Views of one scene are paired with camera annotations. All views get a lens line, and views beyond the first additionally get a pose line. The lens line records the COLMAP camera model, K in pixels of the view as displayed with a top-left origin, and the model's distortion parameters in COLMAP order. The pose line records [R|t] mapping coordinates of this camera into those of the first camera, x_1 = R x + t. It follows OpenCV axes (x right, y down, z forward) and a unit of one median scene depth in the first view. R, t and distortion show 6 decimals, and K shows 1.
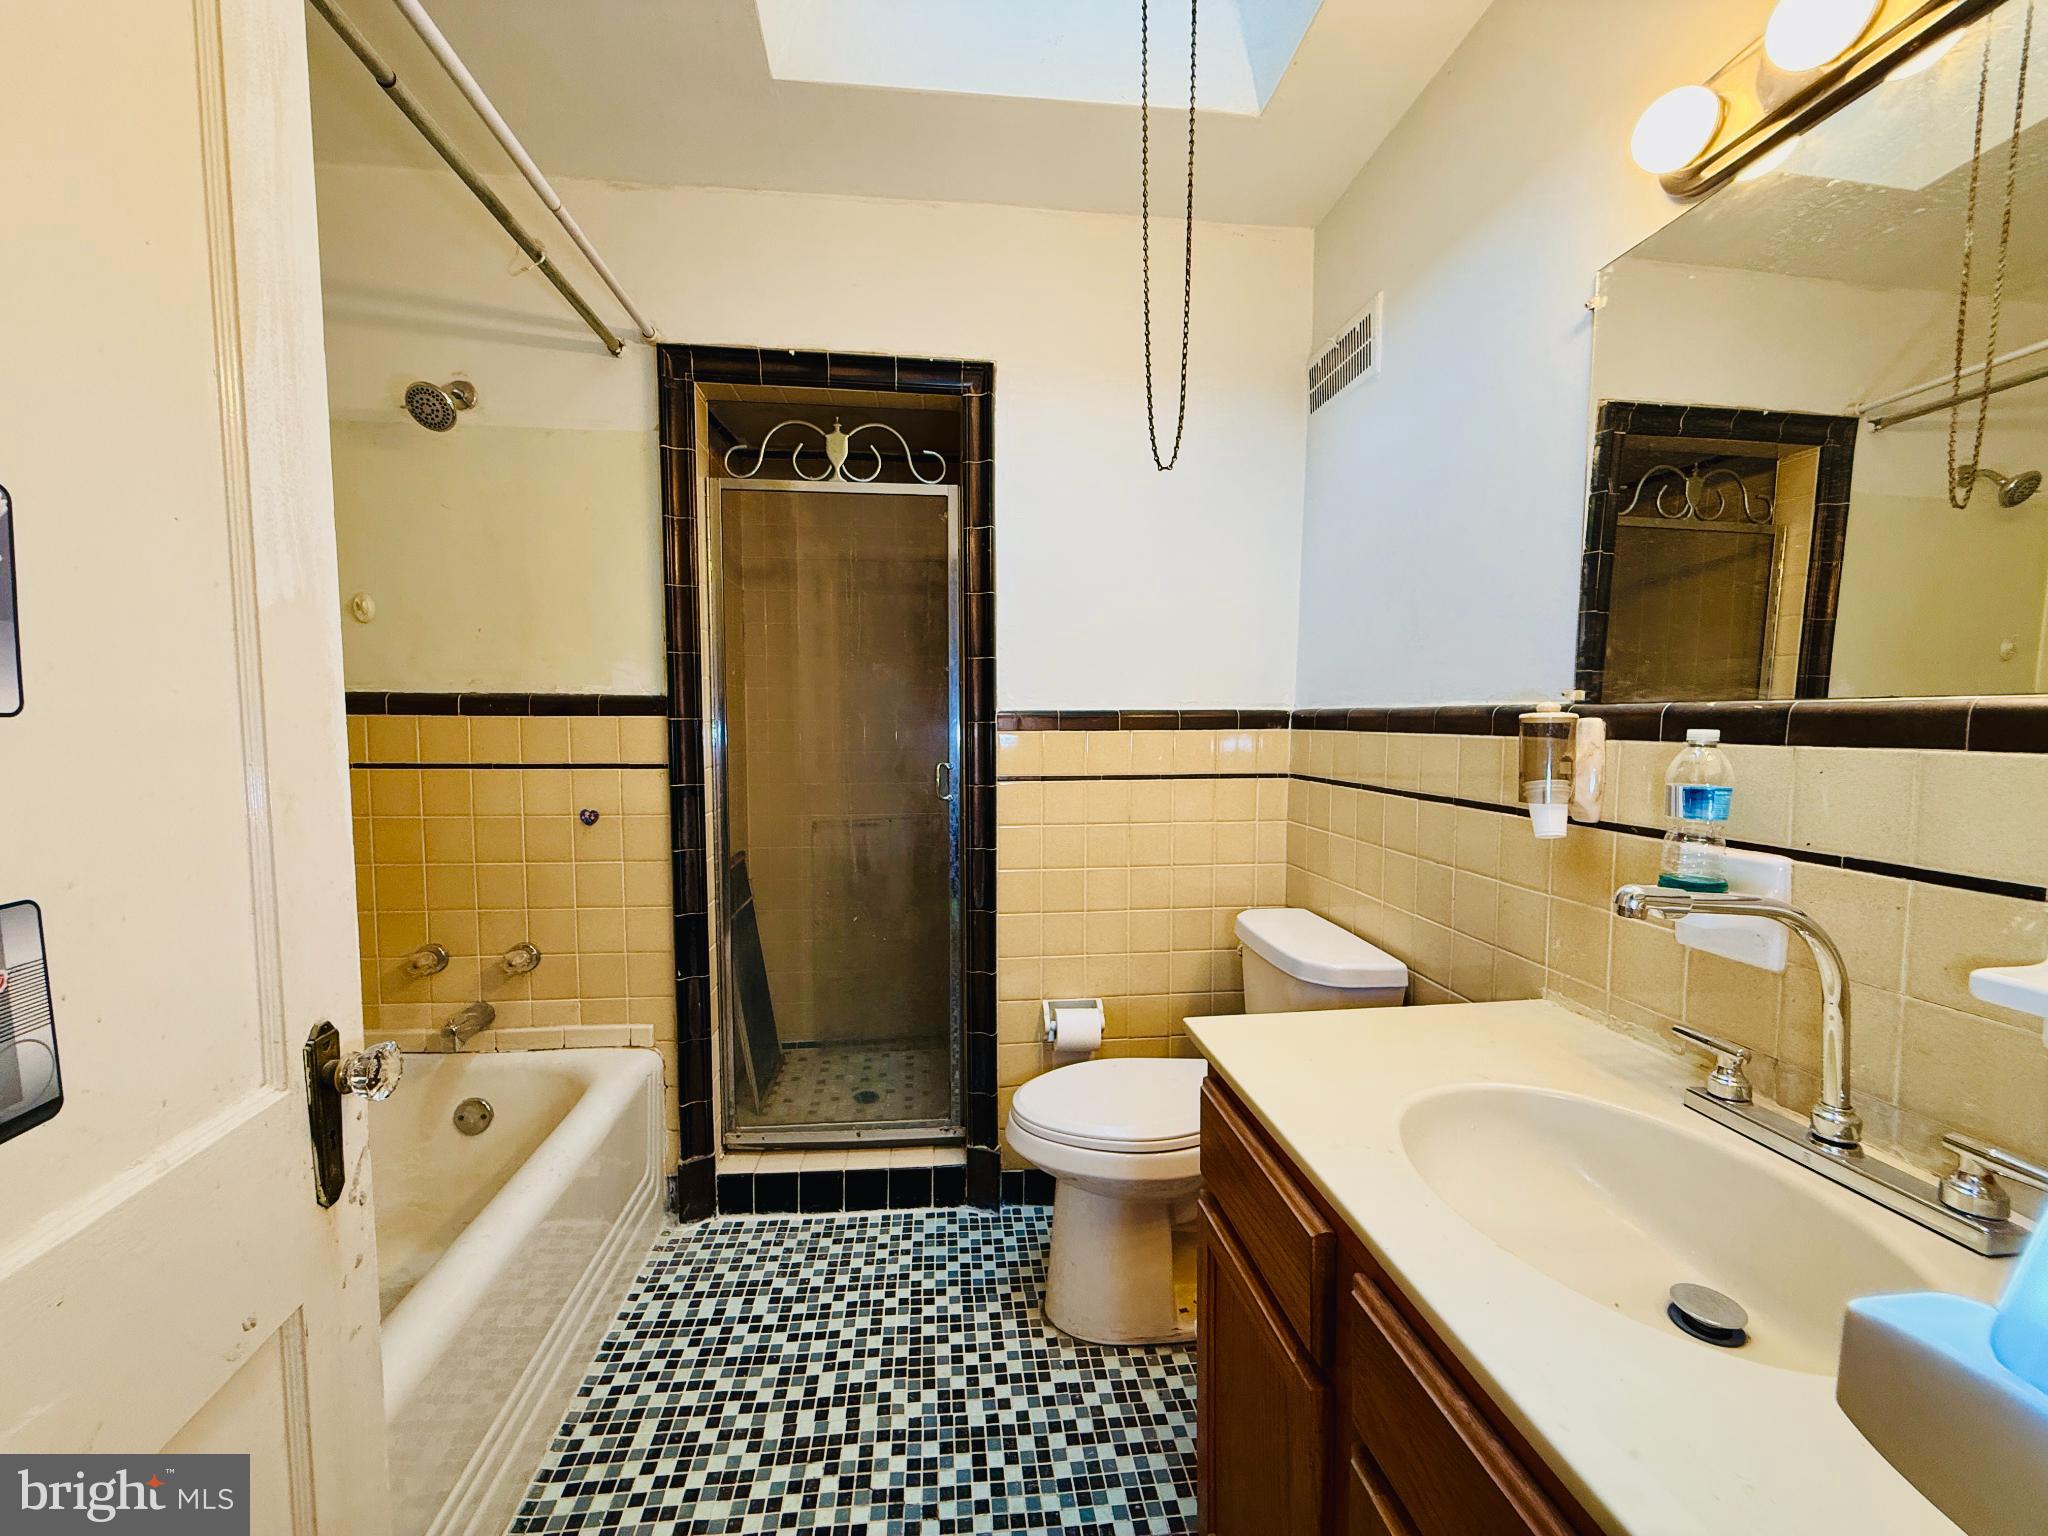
lens RADIAL K [[810.8, 0, 1024.0], [0, 810.8, 768.0], [0, 0, 1]] dist [-0.002857, 0.000054]
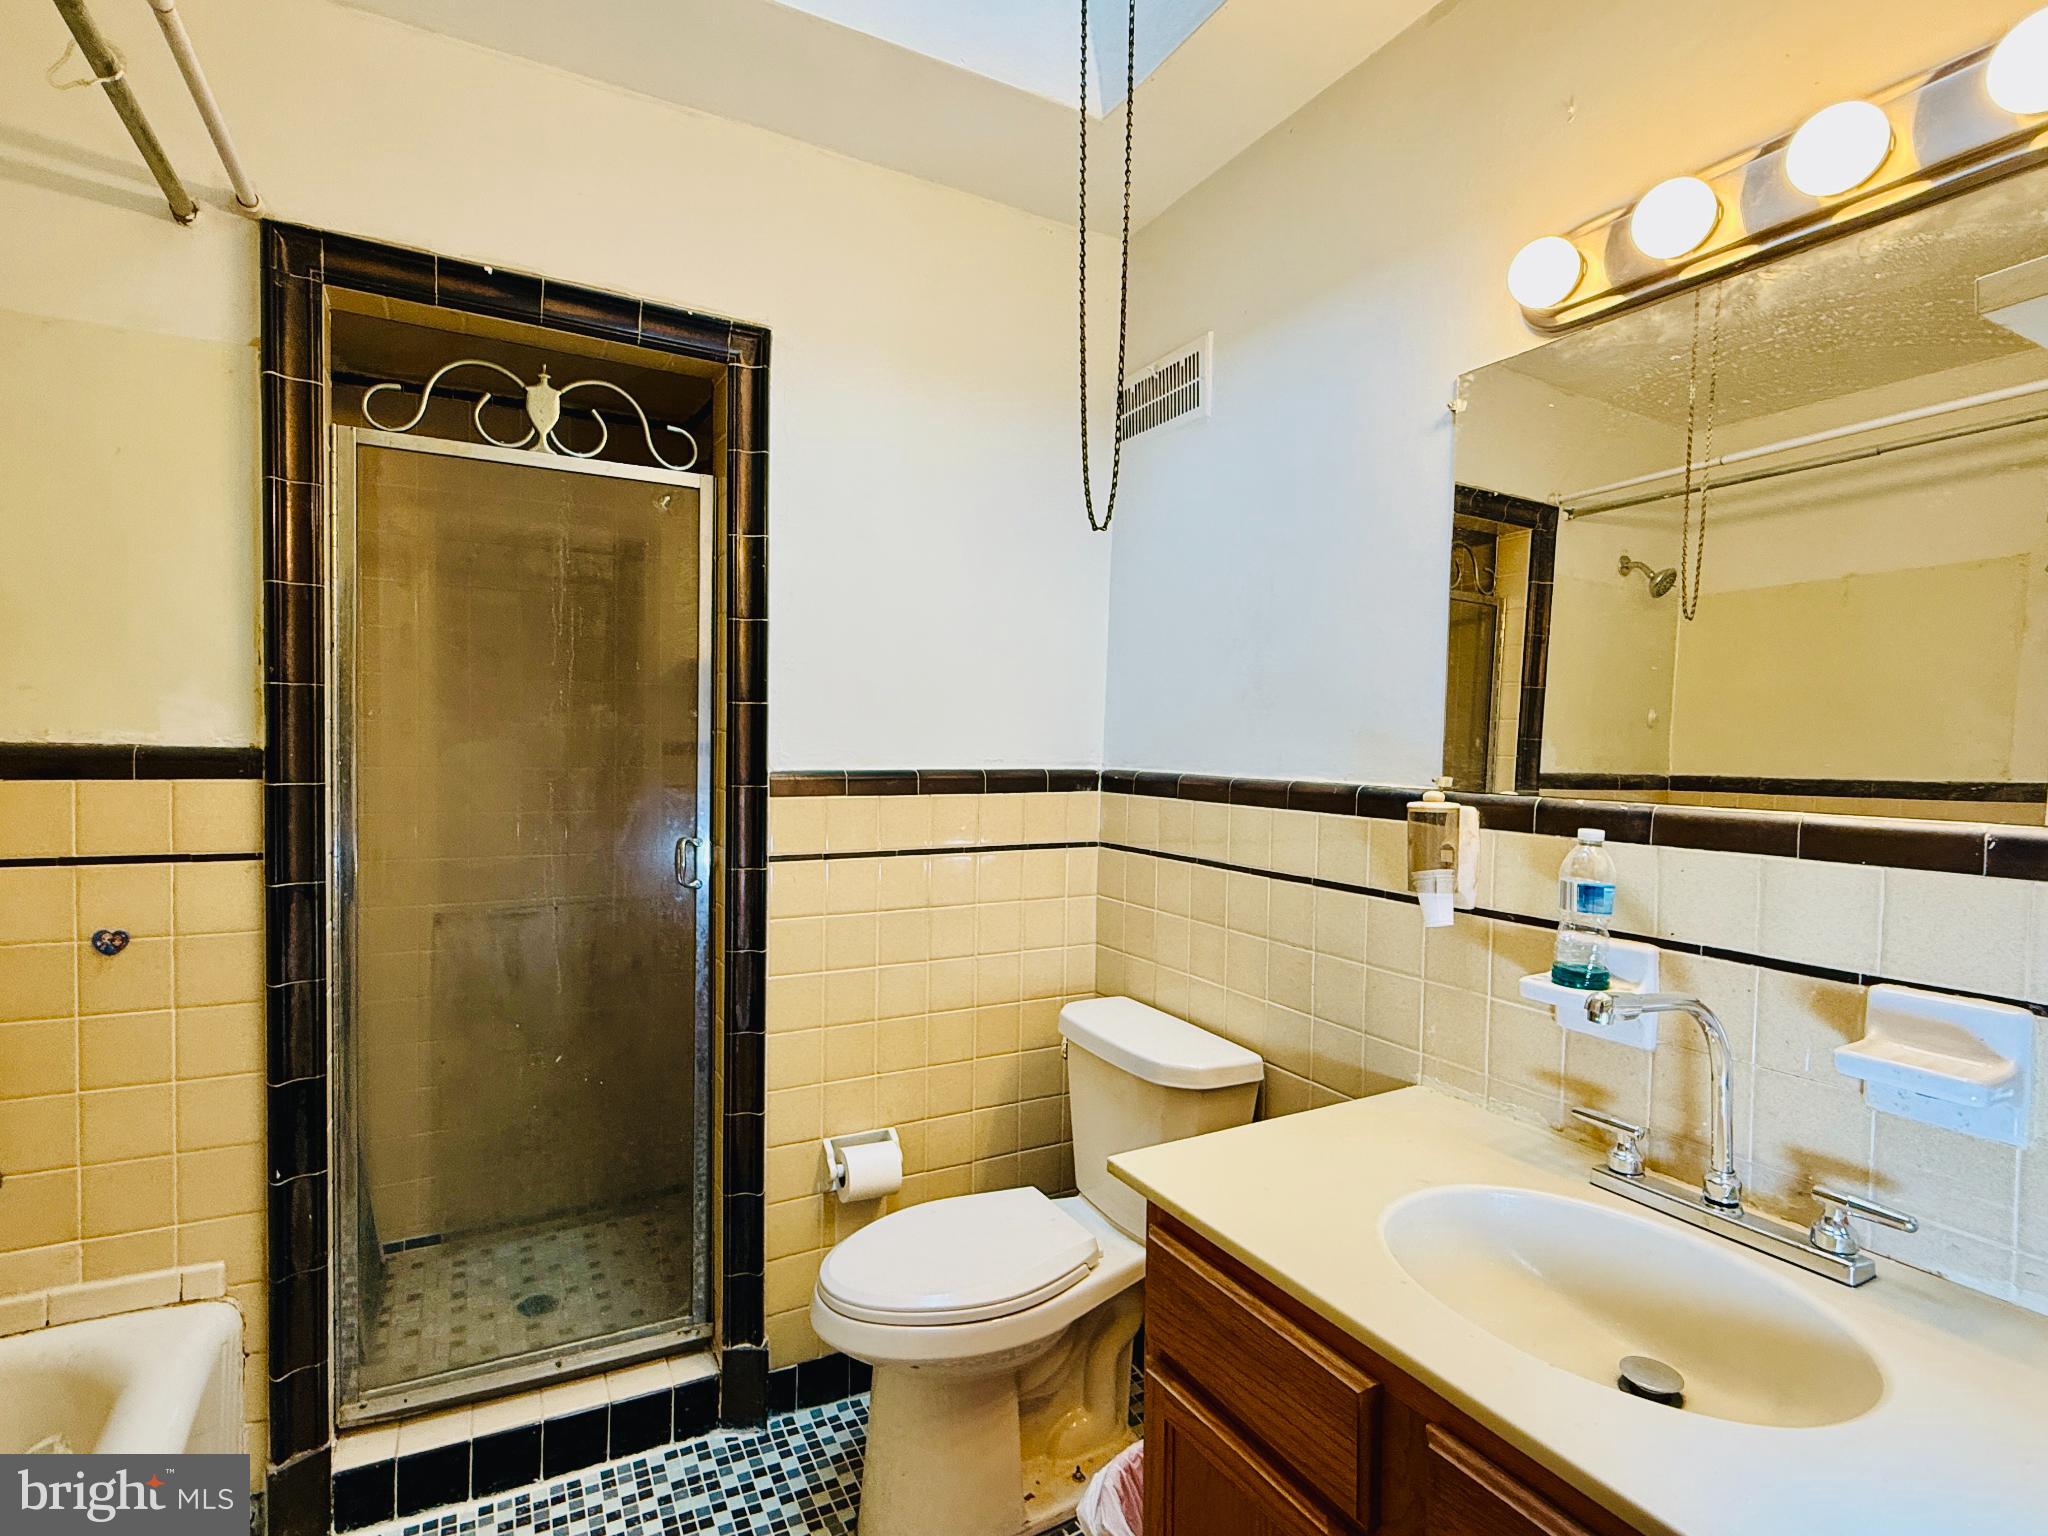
lens RADIAL K [[1004.3, 0, 1024.0], [0, 1004.3, 768.0], [0, 0, 1]] dist [-0.002803, -0.000223]
pose [[0.925828, 0.005308, 0.377908, -0.175119], [0.006226, 0.999552, -0.029292, -0.045072], [-0.377894, 0.029472, 0.925380, 0.018868]]
